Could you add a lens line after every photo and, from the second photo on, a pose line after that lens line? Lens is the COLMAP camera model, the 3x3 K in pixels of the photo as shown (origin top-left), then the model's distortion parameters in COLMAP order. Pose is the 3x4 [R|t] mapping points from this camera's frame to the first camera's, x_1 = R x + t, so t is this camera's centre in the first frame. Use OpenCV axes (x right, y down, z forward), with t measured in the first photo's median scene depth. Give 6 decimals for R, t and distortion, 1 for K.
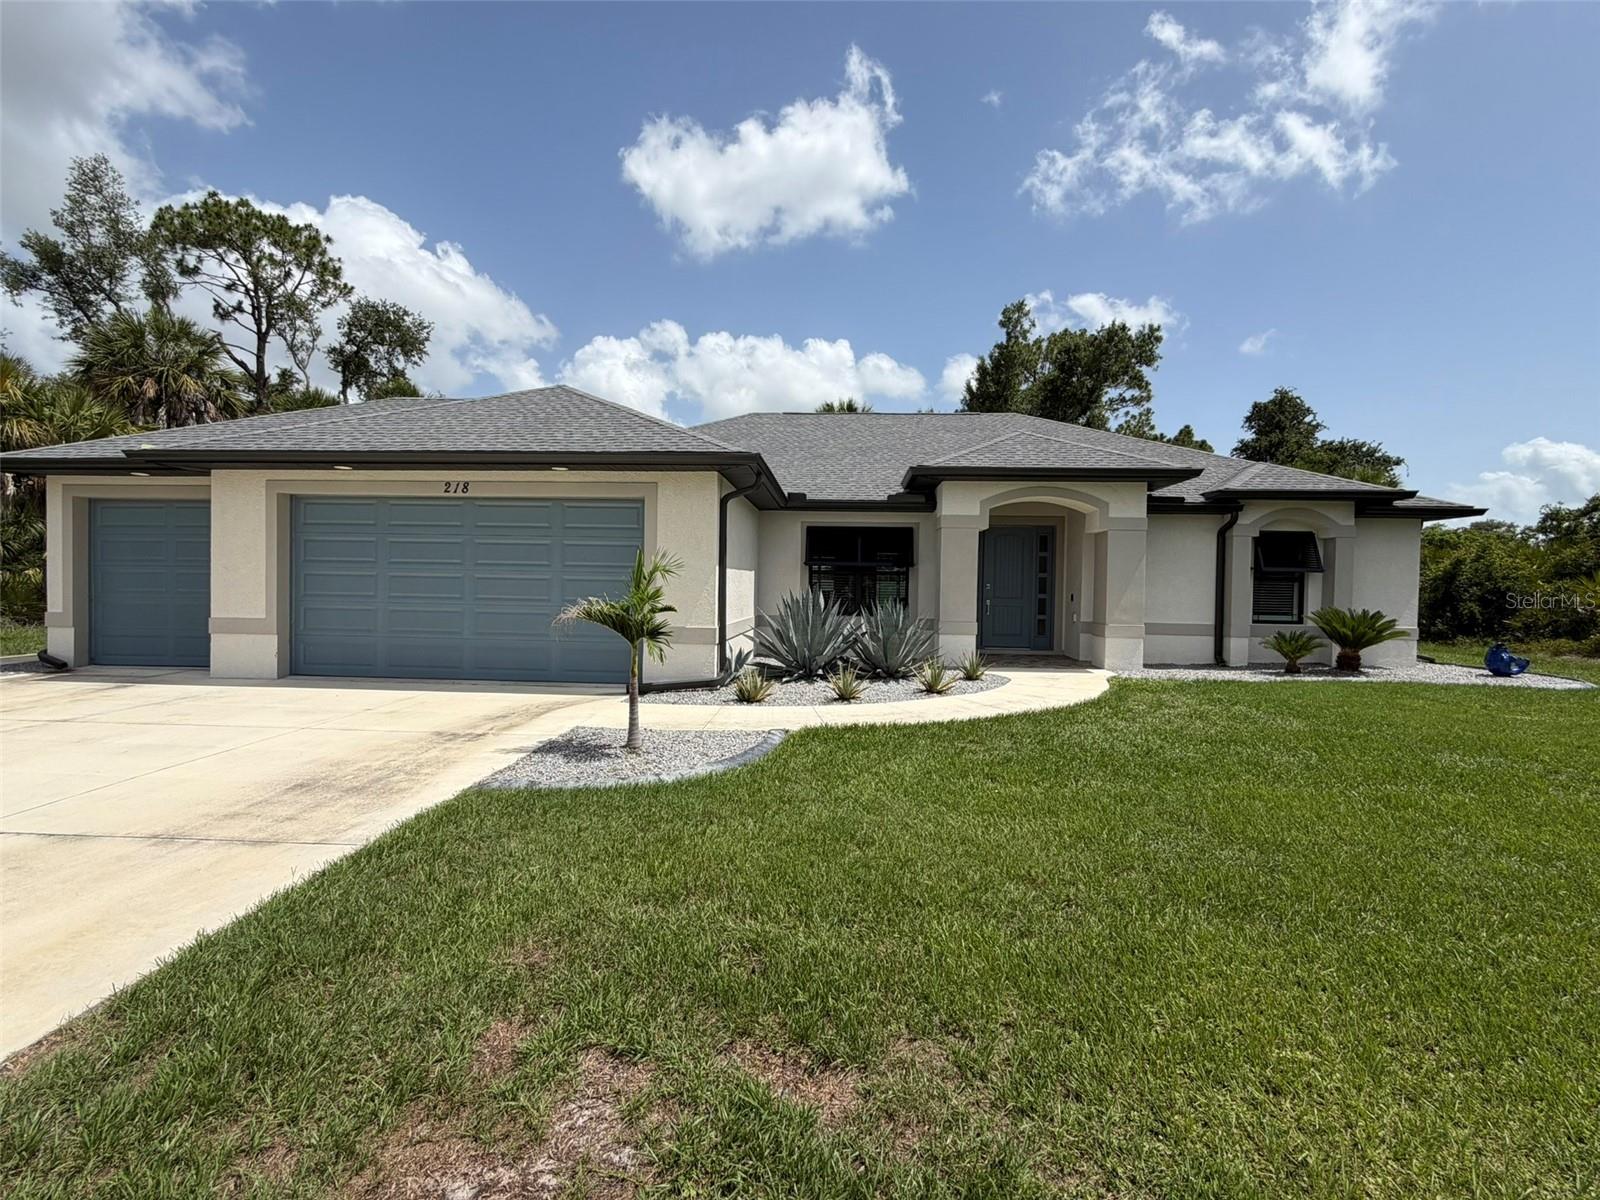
lens RADIAL K [[697.3, 0, 800.0], [0, 697.3, 600.0], [0, 0, 1]] dist [-0.014378, 0.000083]
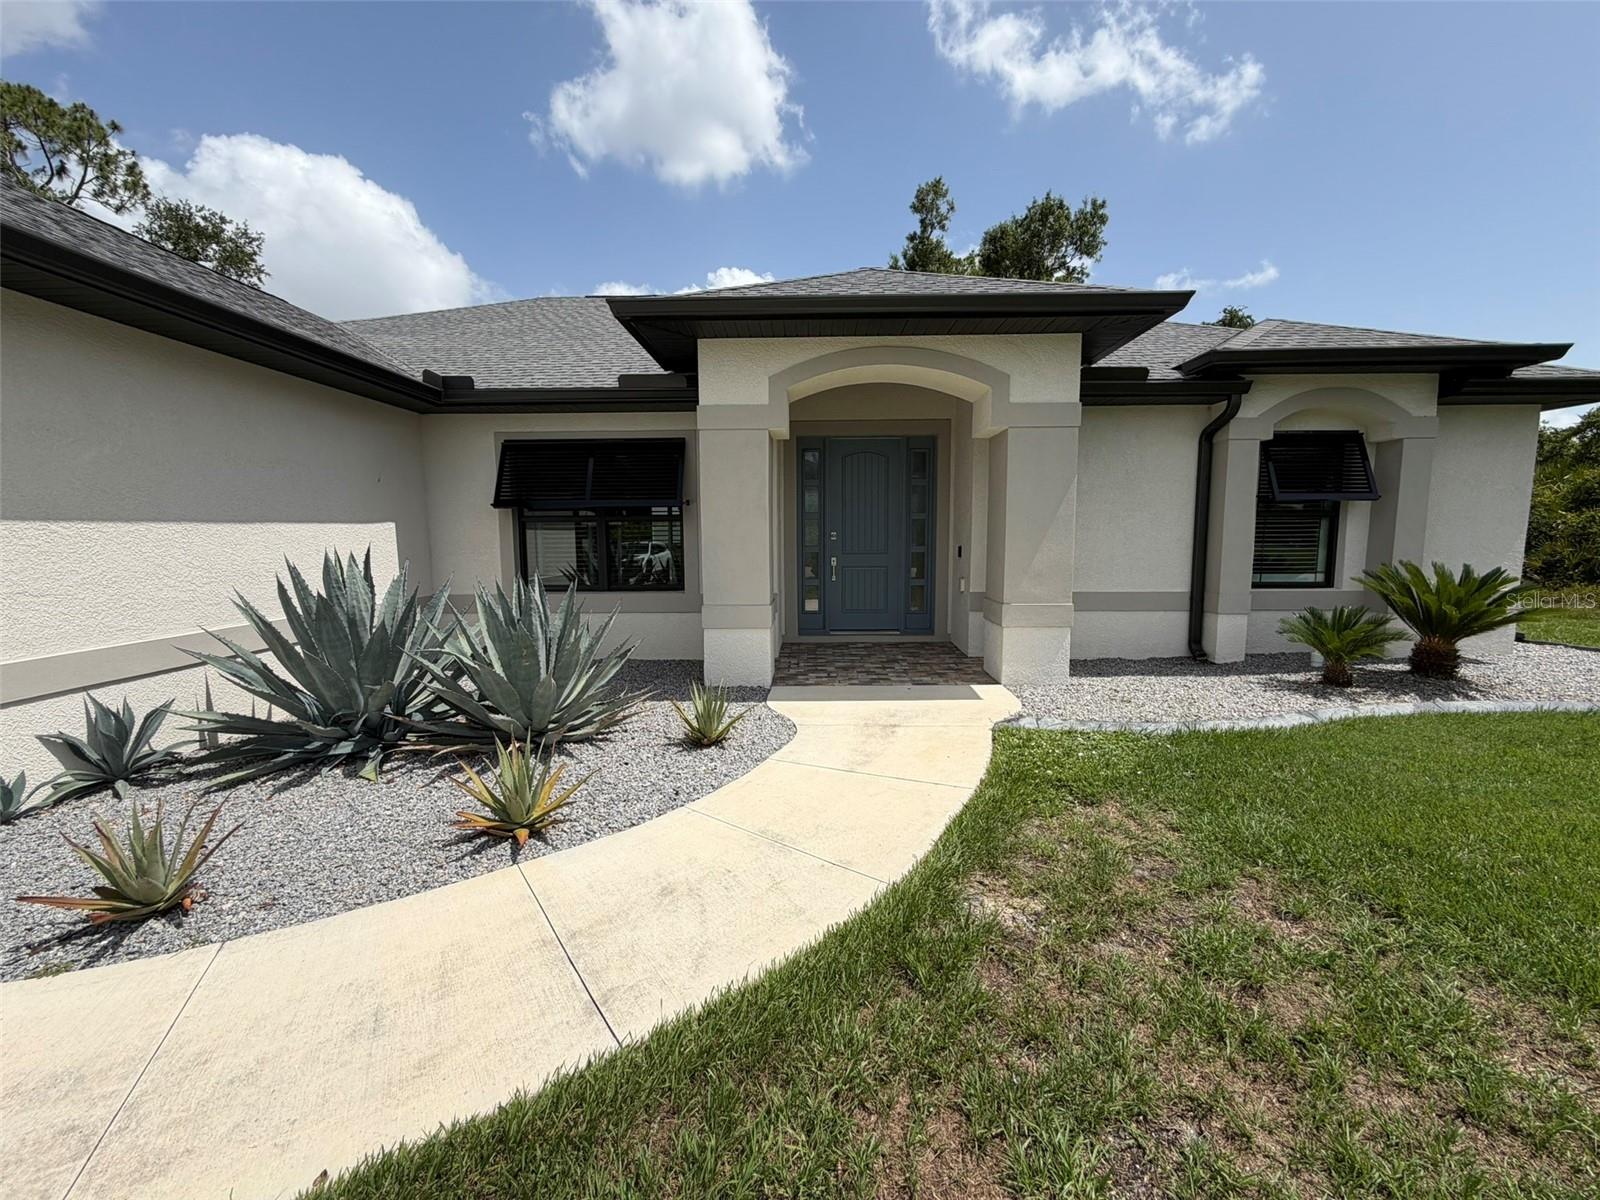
lens RADIAL K [[627.9, 0, 800.0], [0, 627.9, 600.0], [0, 0, 1]] dist [0.000882, -0.004766]
pose [[0.998961, -0.027975, 0.035979, 0.241150], [0.024629, 0.995610, 0.090297, -0.015161], [-0.038348, -0.089317, 0.995265, 0.472790]]
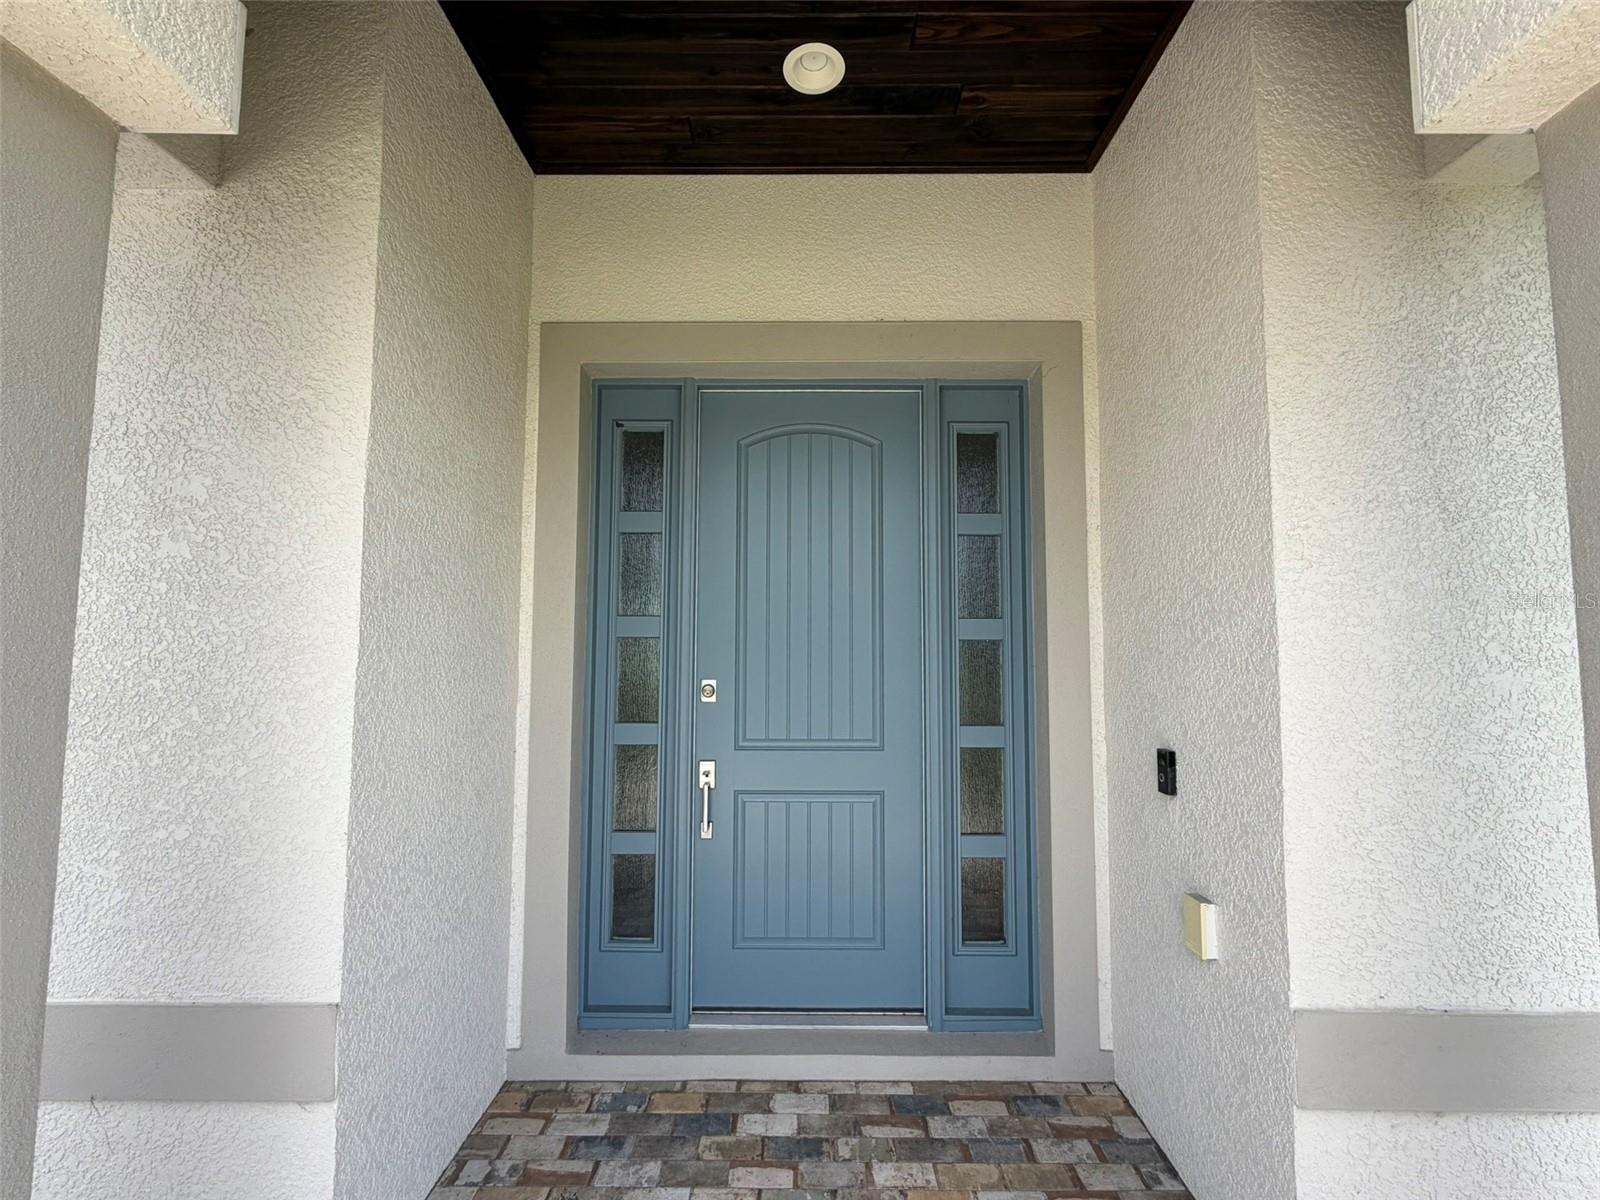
lens RADIAL K [[627.9, 0, 800.0], [0, 627.9, 600.0], [0, 0, 1]] dist [0.000882, -0.004766]
pose [[0.999442, -0.015206, 0.029756, 0.323464], [0.017639, 0.996370, -0.083281, -0.032868], [-0.028382, 0.083759, 0.996082, 0.910260]]
